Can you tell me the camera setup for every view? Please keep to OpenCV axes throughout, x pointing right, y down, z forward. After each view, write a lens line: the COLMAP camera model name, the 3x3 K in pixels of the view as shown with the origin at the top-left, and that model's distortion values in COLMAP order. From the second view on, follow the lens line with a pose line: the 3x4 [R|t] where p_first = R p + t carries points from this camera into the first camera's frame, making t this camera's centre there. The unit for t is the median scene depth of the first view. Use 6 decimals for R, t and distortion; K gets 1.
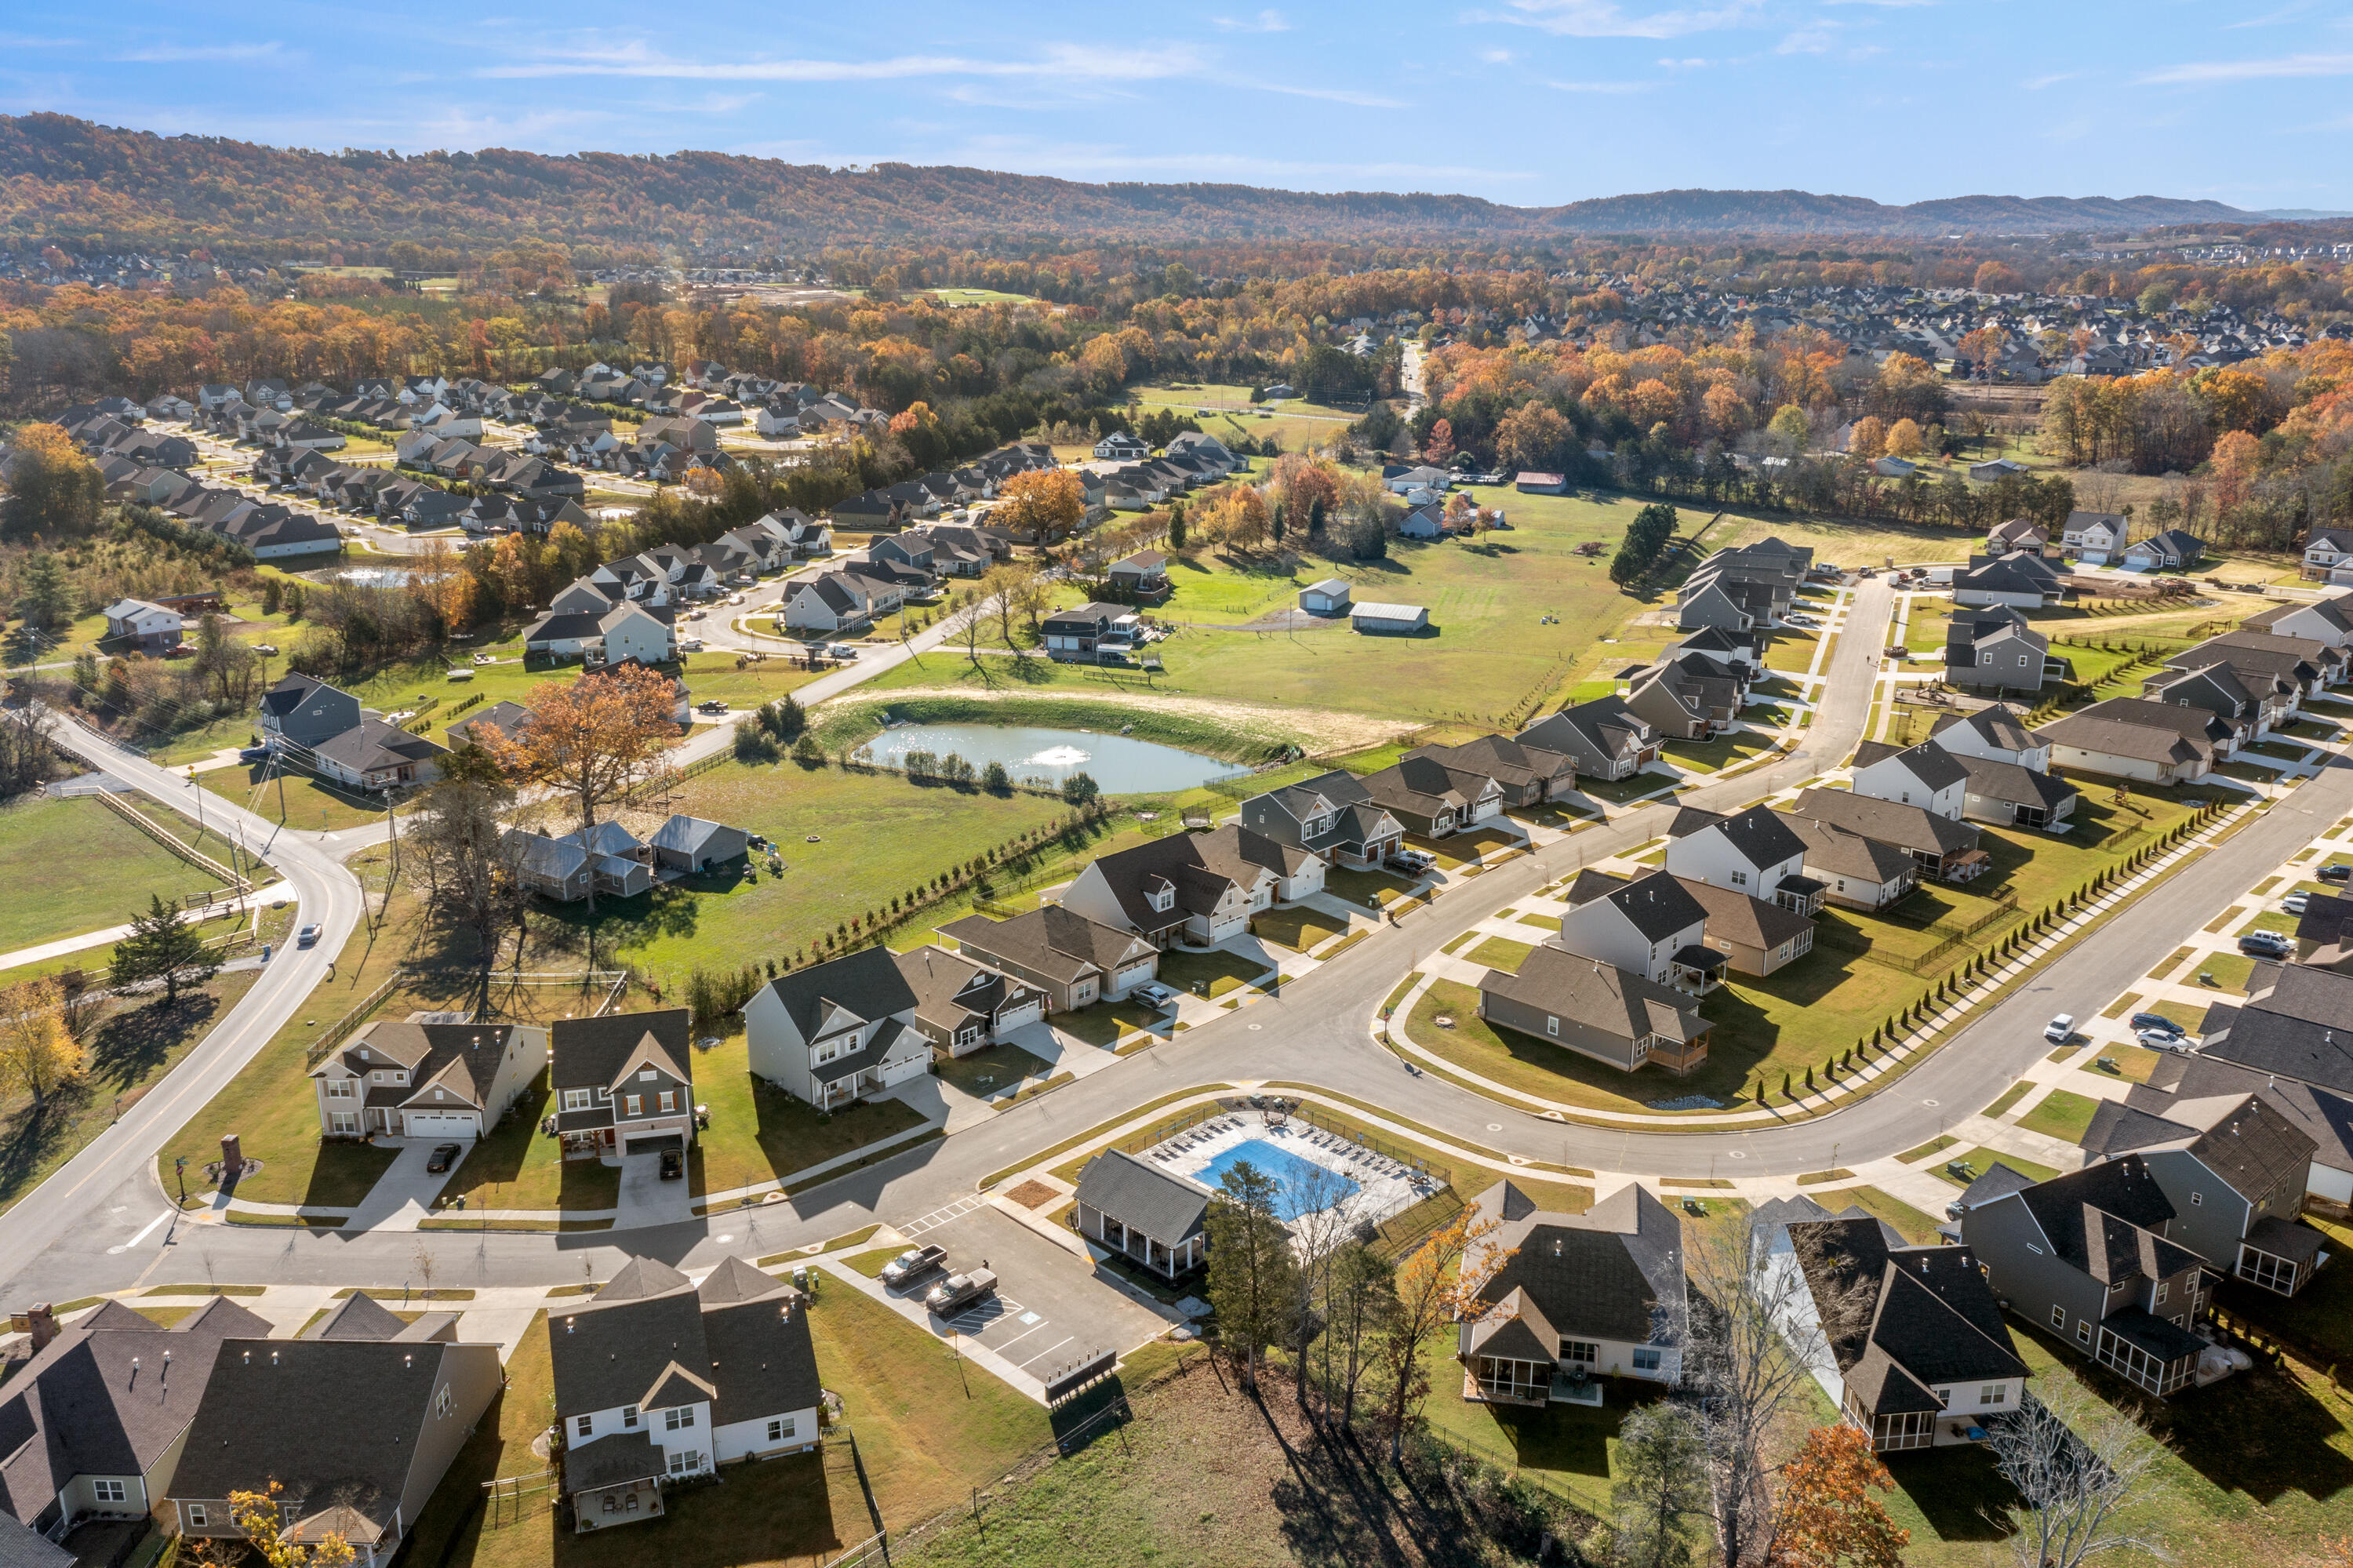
lens RADIAL K [[1881.4, 0, 1176.5], [0, 1881.4, 784.0], [0, 0, 1]] dist [0.006566, 0.007699]
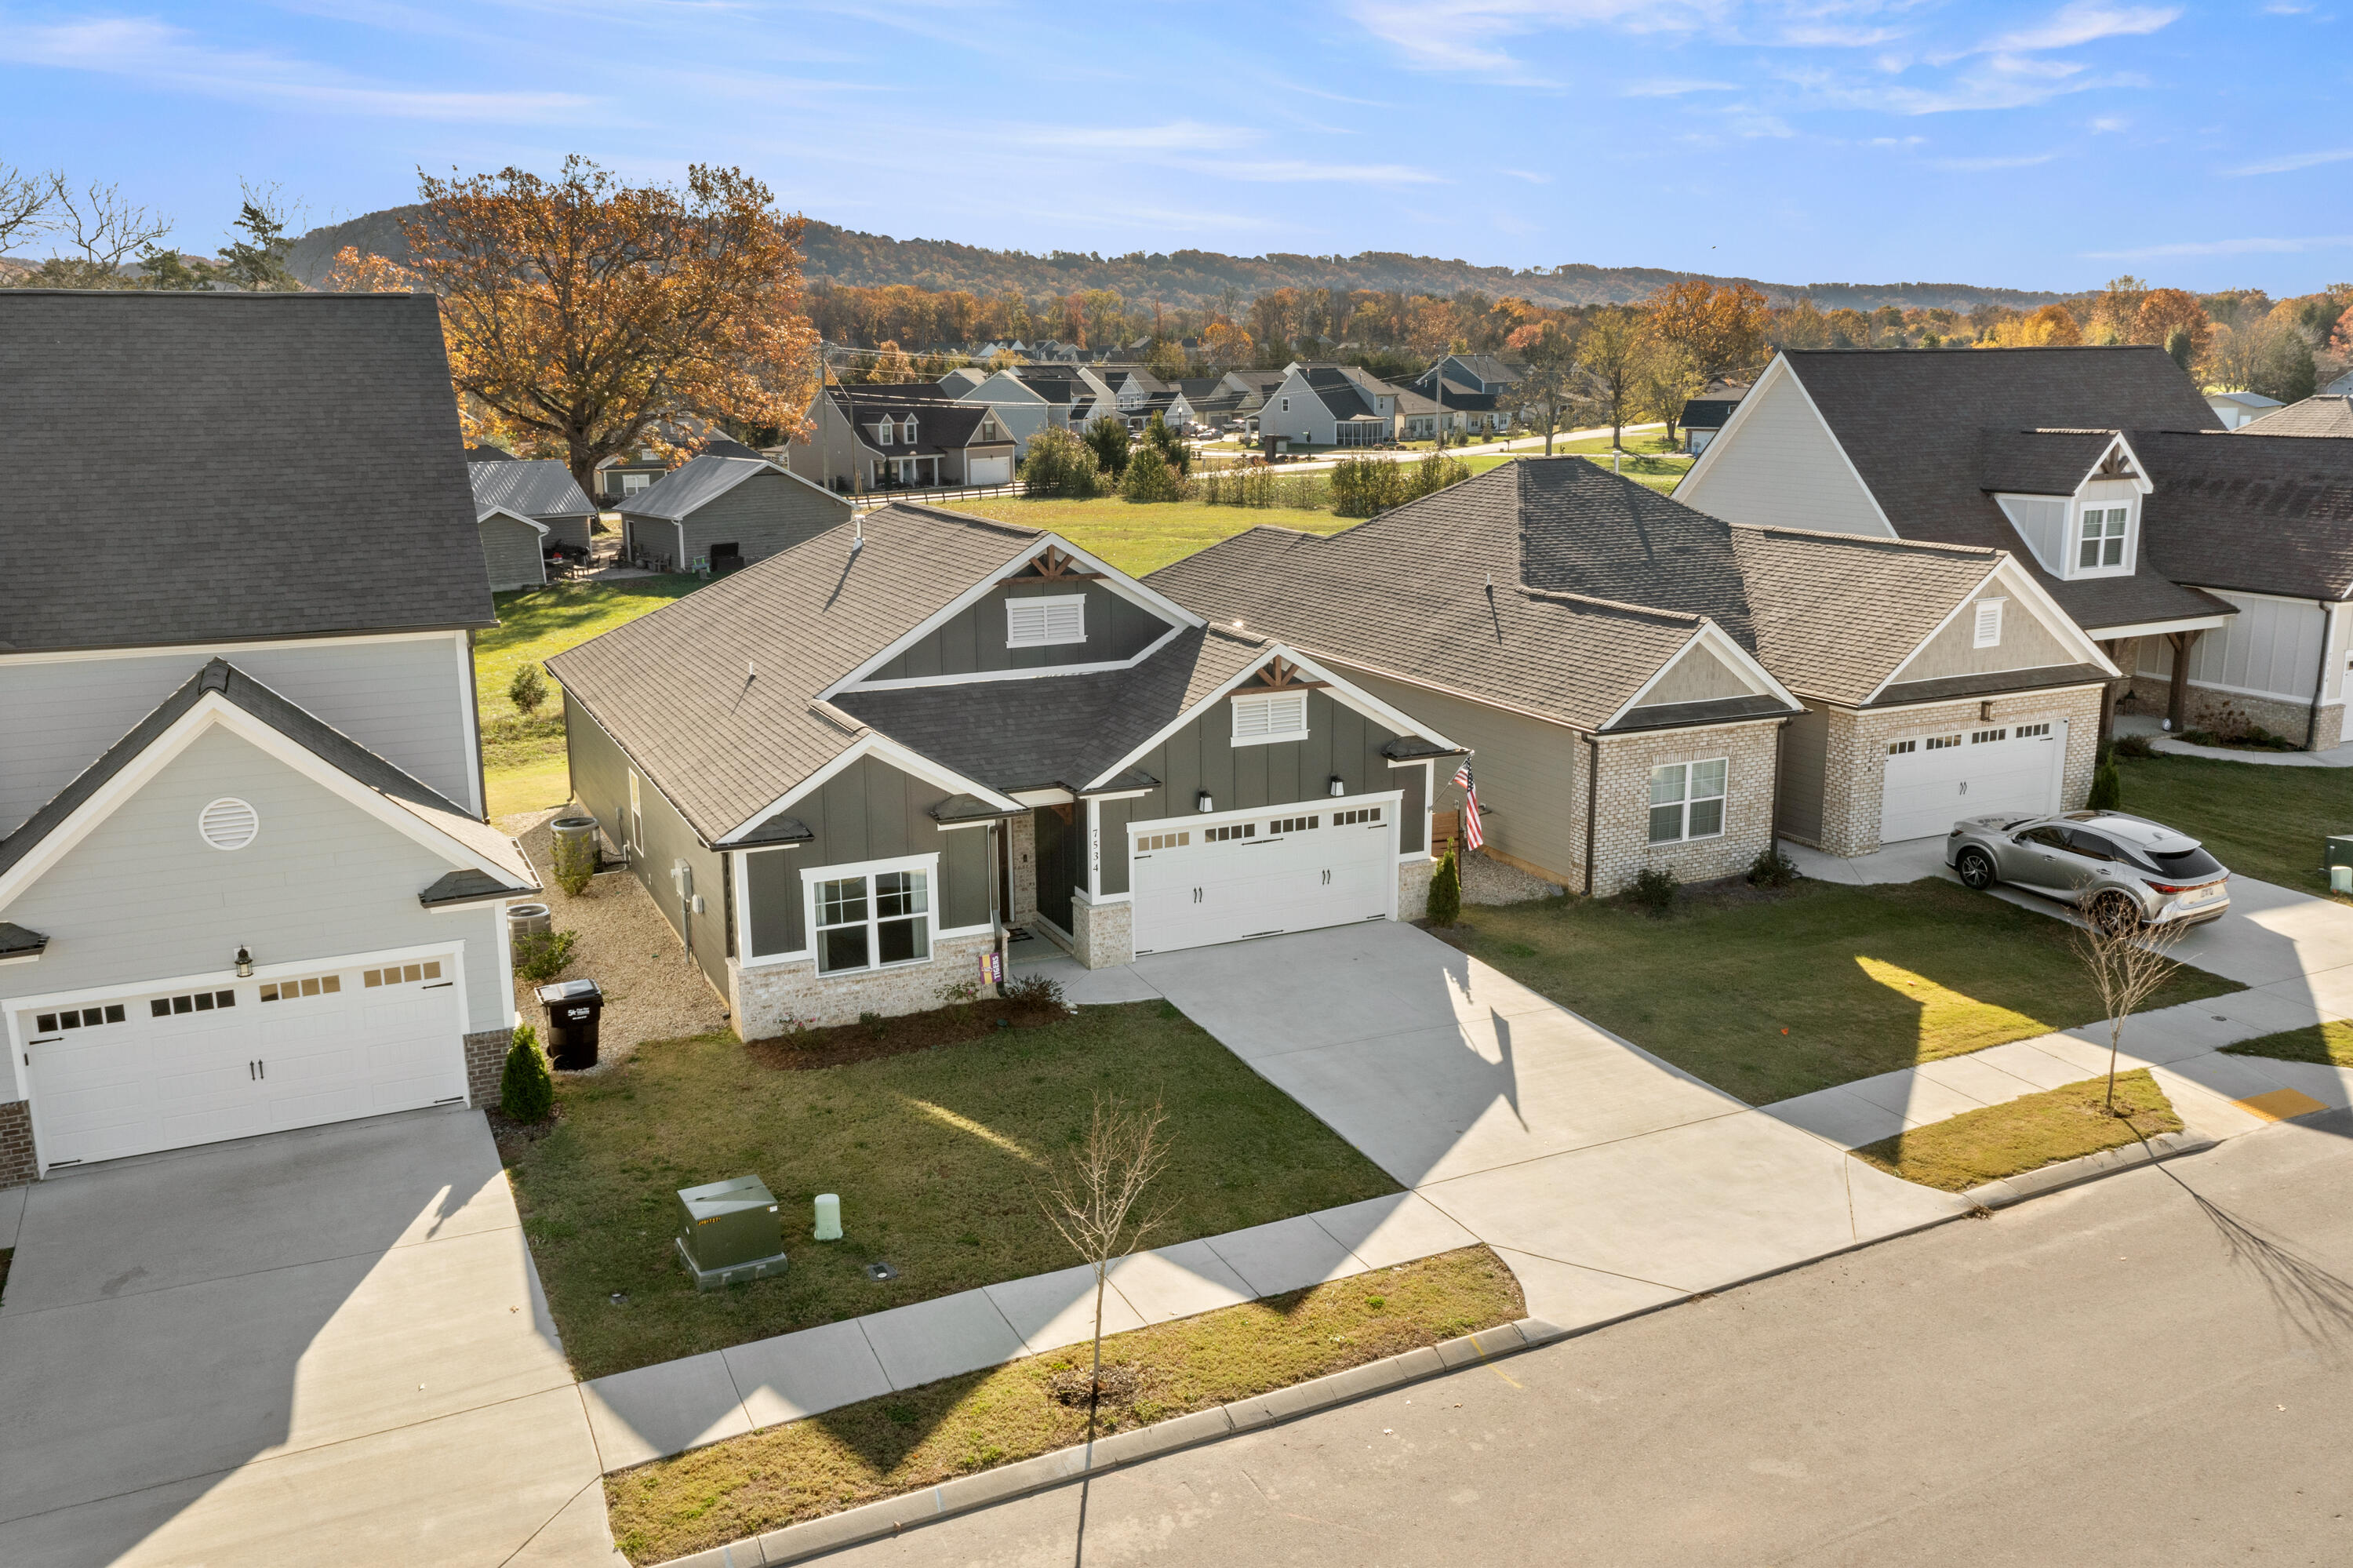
lens RADIAL K [[1881.4, 0, 1176.5], [0, 1881.4, 784.0], [0, 0, 1]] dist [0.006566, 0.007699]
pose [[0.939827, 0.067984, -0.334819, -0.035873], [-0.090106, 0.994627, -0.050969, 0.124946], [0.329555, 0.078071, 0.940903, 0.838876]]
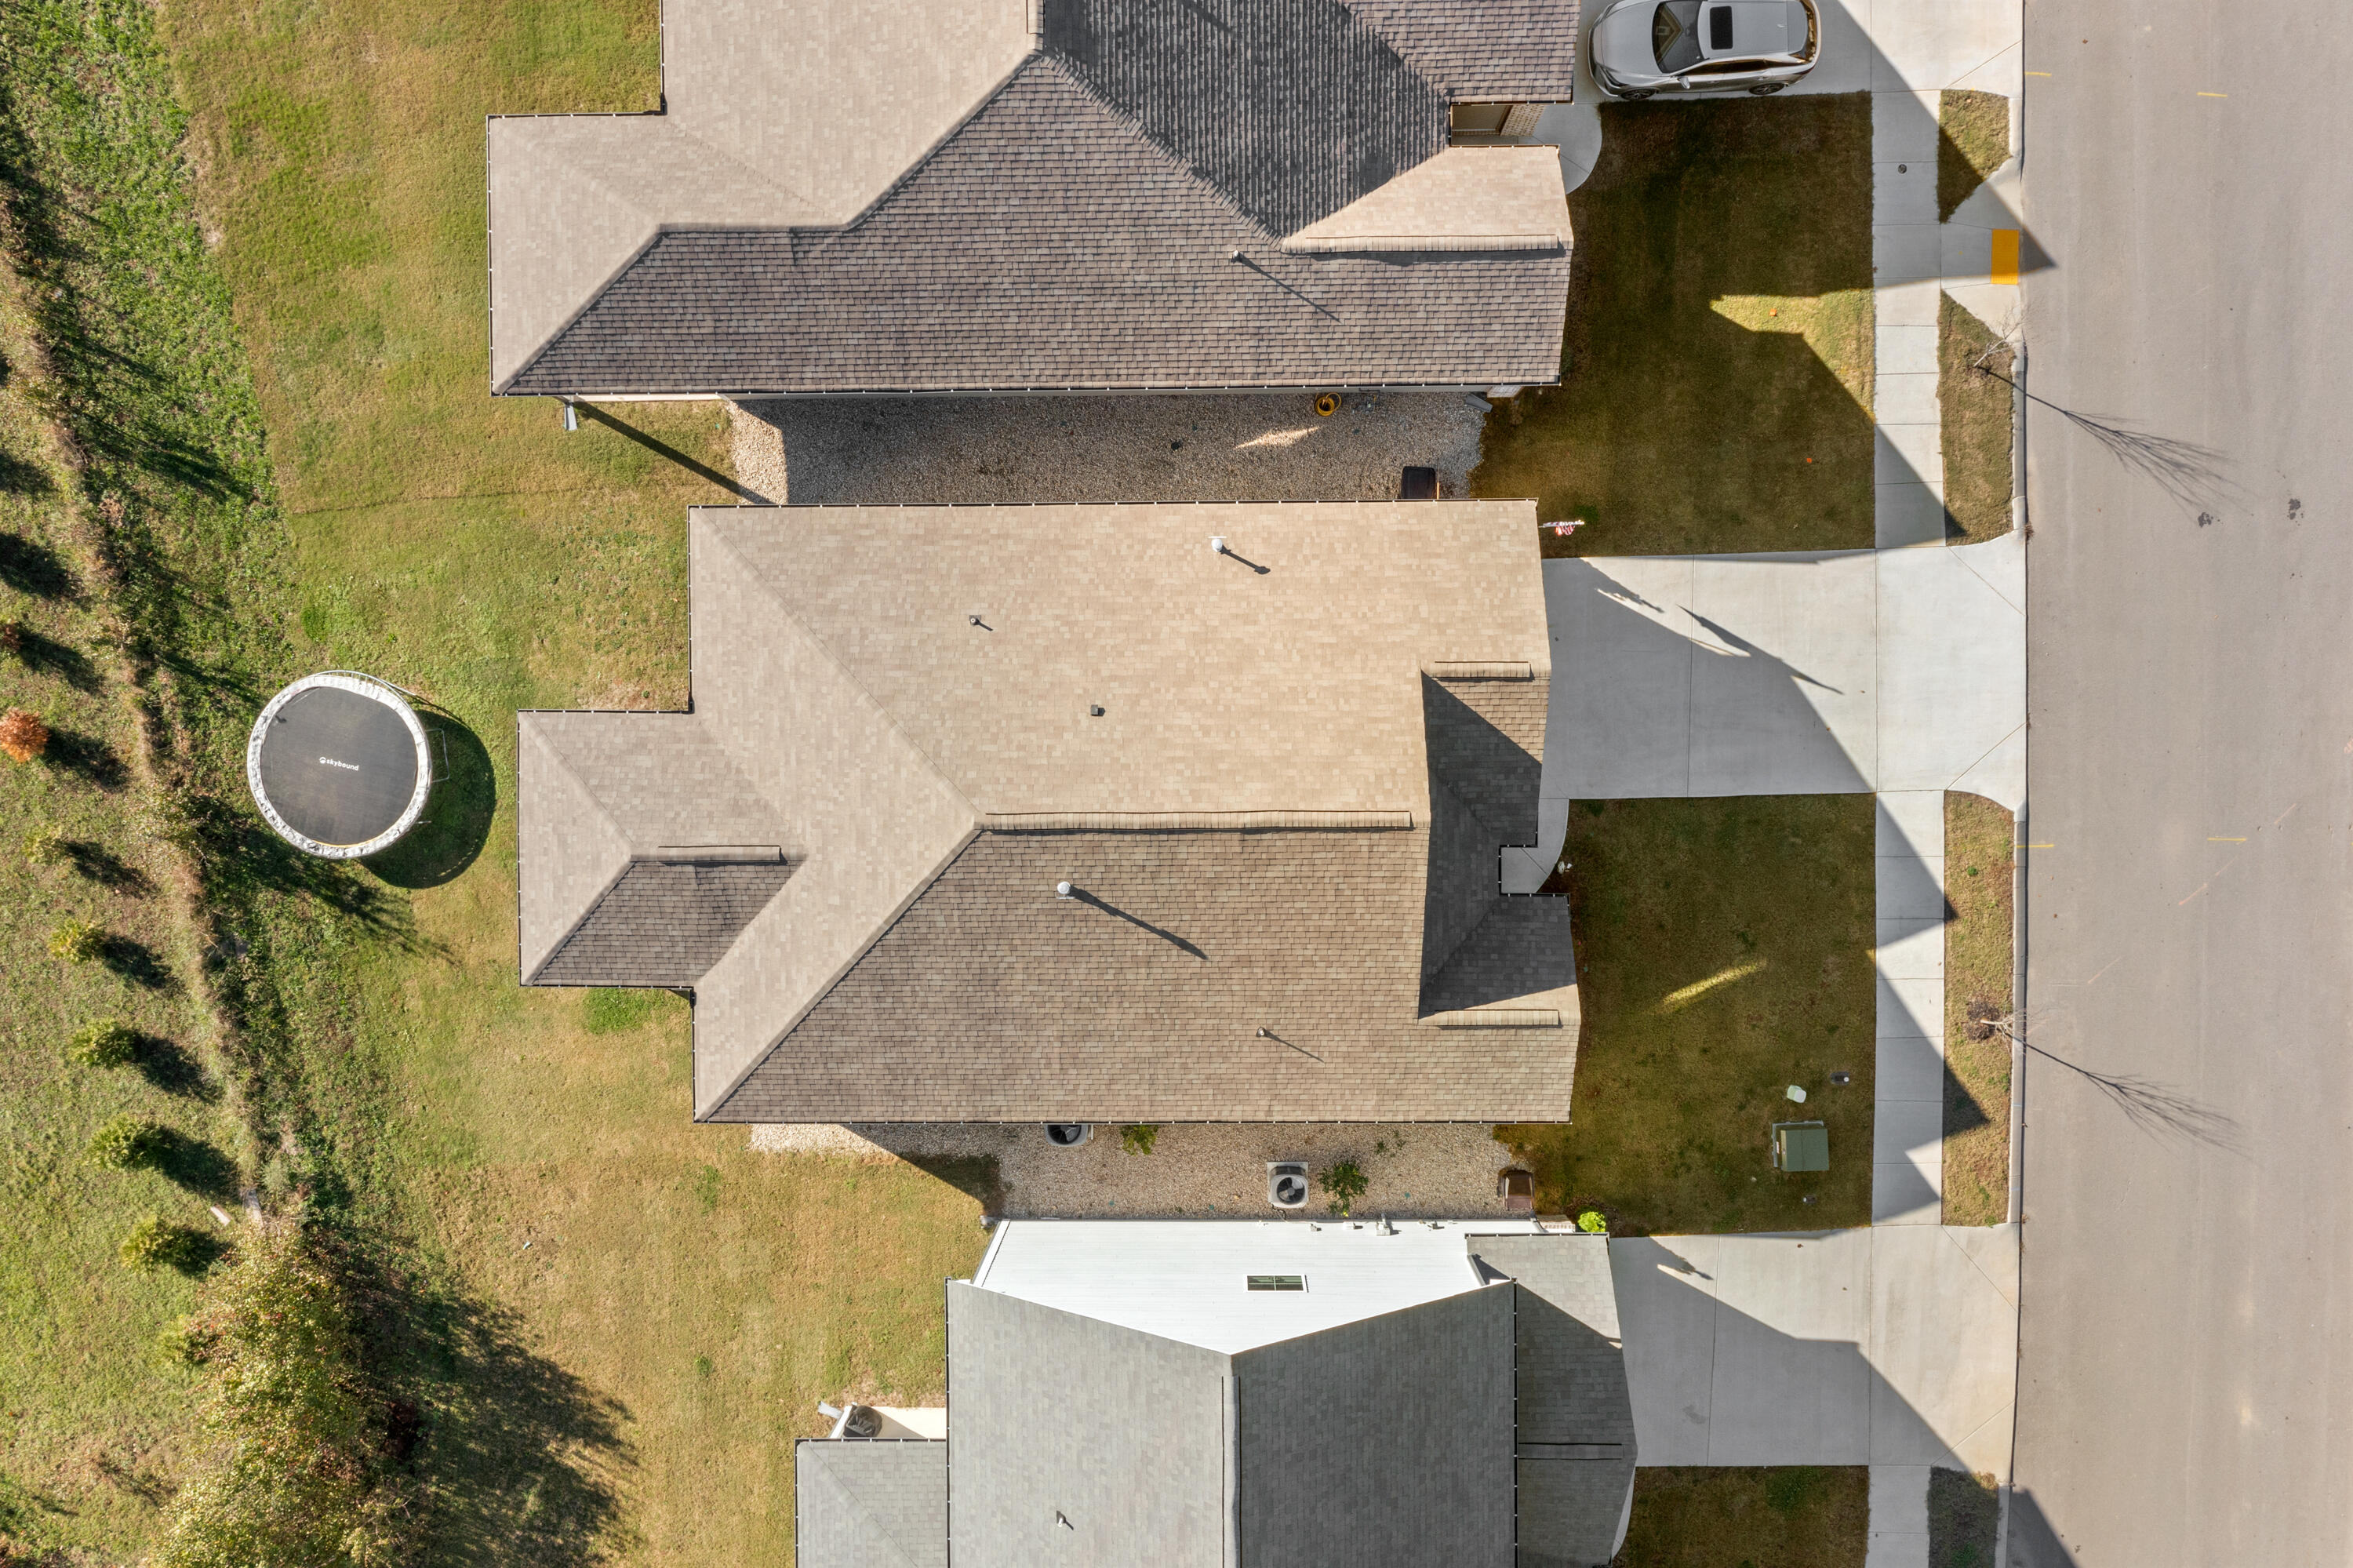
lens RADIAL K [[1881.4, 0, 1176.5], [0, 1881.4, 784.0], [0, 0, 1]] dist [0.006566, 0.007699]
pose [[0.706938, -0.707008, -0.019462, -0.113760], [0.216900, 0.190523, 0.957421, -0.088308], [-0.673196, -0.681059, 0.288038, 0.951802]]
